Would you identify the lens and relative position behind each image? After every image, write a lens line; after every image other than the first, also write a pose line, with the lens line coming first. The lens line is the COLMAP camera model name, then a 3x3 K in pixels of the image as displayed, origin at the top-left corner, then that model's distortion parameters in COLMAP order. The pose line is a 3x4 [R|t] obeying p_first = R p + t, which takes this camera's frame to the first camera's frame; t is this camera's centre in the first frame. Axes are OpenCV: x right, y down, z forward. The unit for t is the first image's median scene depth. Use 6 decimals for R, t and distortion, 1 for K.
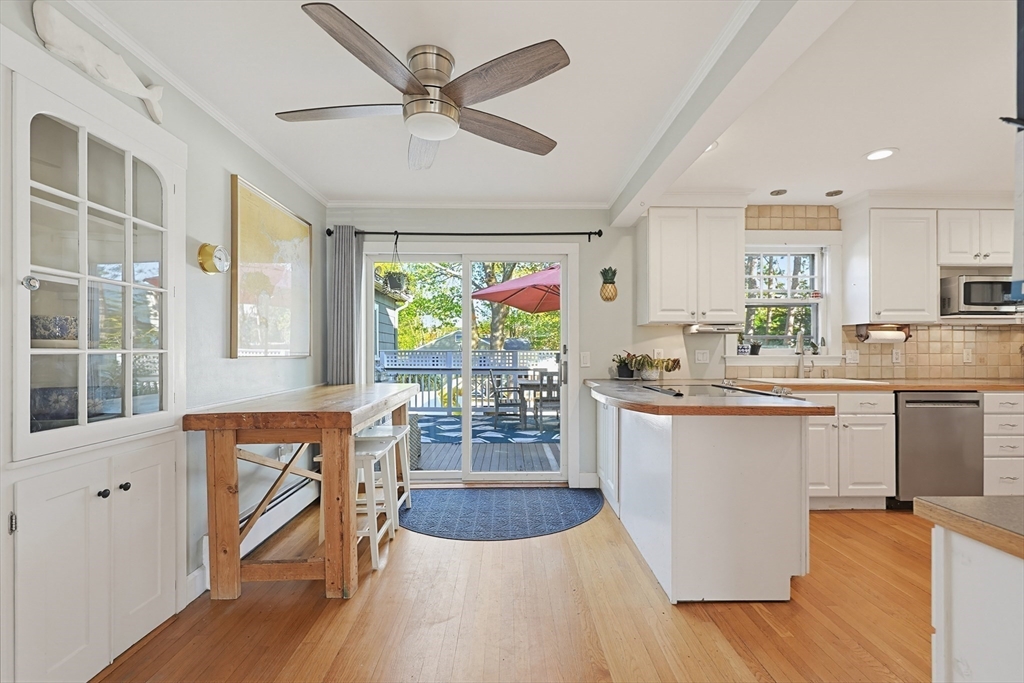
lens RADIAL K [[443.0, 0, 512.8], [0, 443.0, 349.1], [0, 0, 1]] dist [0.001059, 0.000330]
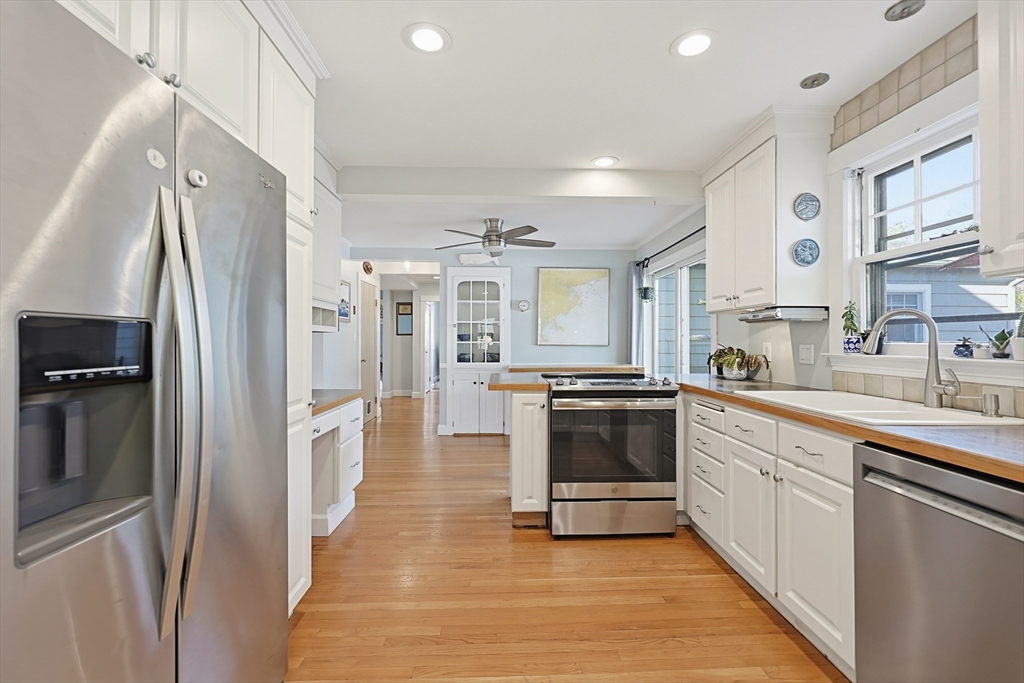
lens RADIAL K [[443.0, 0, 504.3], [0, 443.0, 337.3], [0, 0, 1]] dist [0.001059, 0.000330]
pose [[-0.009839, -0.006508, -0.999930, 1.132517], [0.002535, 0.999975, -0.006533, -0.005770], [0.999948, -0.002599, -0.009822, 0.557000]]
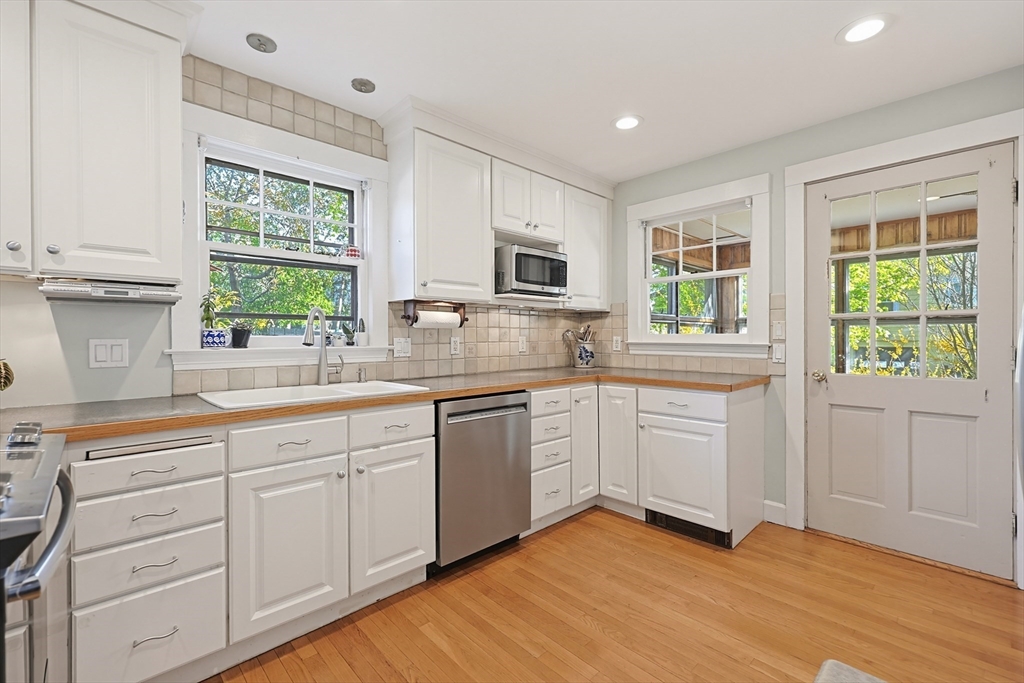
lens RADIAL K [[443.0, 0, 512.9], [0, 443.0, 340.9], [0, 0, 1]] dist [0.001059, 0.000330]
pose [[0.741103, -0.008182, 0.671341, 0.438548], [0.000350, 0.999930, 0.011800, -0.001327], [-0.671391, -0.008510, 0.741055, 0.377870]]
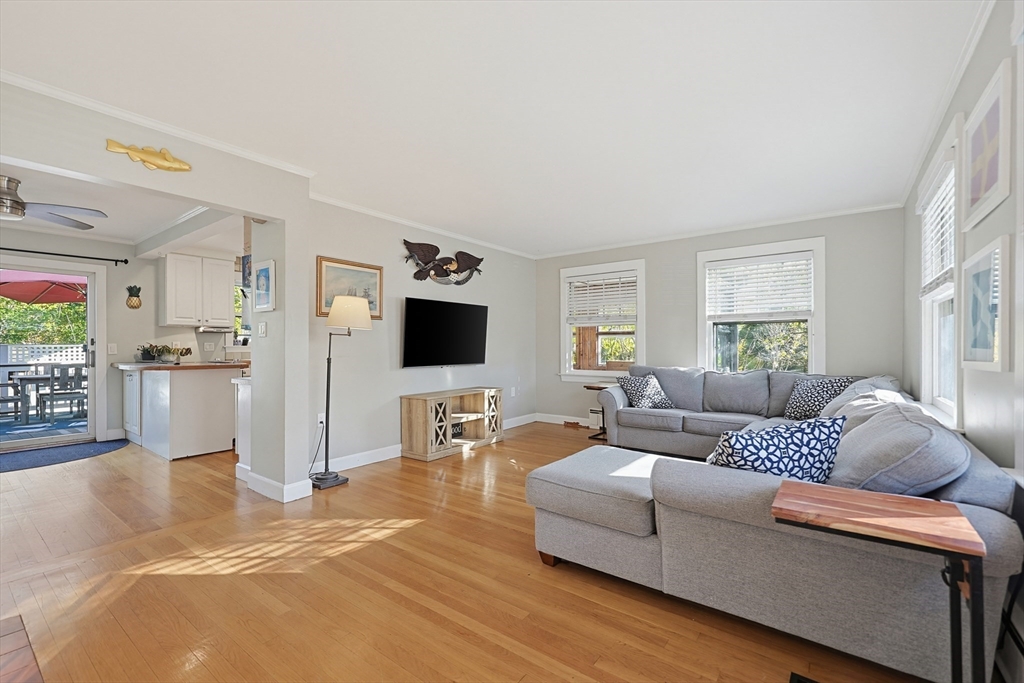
lens RADIAL K [[443.0, 0, 517.6], [0, 443.0, 343.8], [0, 0, 1]] dist [0.001059, 0.000330]
pose [[0.612026, -0.000557, 0.790838, -0.166144], [0.001670, 0.999998, -0.000588, 0.009437], [-0.790836, 0.001680, 0.612026, -0.898417]]
